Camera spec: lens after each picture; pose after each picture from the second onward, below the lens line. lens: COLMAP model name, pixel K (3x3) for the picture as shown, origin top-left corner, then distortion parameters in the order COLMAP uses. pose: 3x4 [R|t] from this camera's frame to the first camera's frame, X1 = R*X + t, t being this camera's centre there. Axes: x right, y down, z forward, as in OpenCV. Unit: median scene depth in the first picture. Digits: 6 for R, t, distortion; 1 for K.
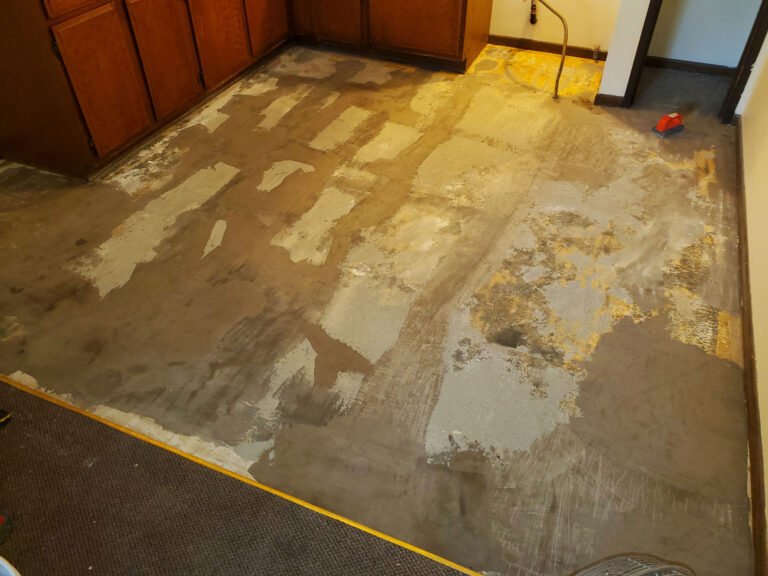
lens RADIAL K [[588.6, 0, 384.0], [0, 588.6, 288.0], [0, 0, 1]] dist [0.000427, 0.007121]
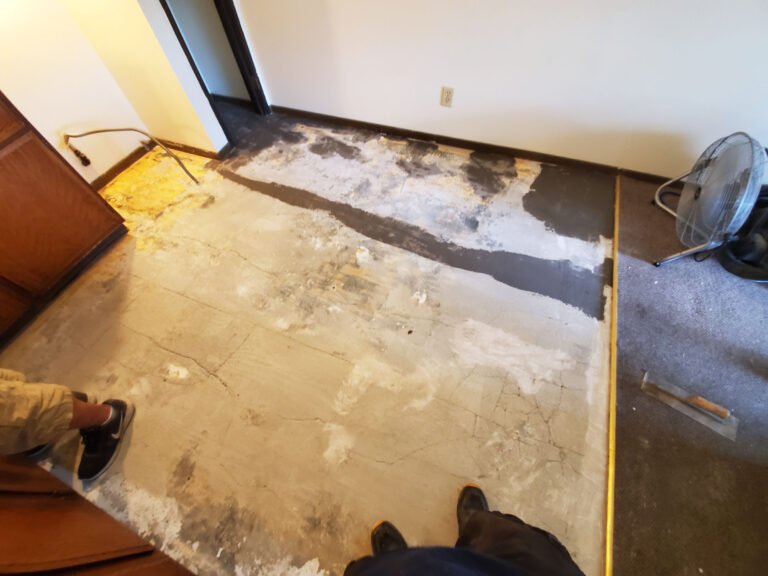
lens RADIAL K [[313.9, 0, 382.3], [0, 313.9, 295.2], [0, 0, 1]] dist [0.002194, -0.012841]
pose [[-0.020811, -0.840029, 0.542142, -0.493723], [0.701493, 0.374105, 0.606591, -0.613752], [-0.712373, 0.392932, 0.581489, 0.721696]]
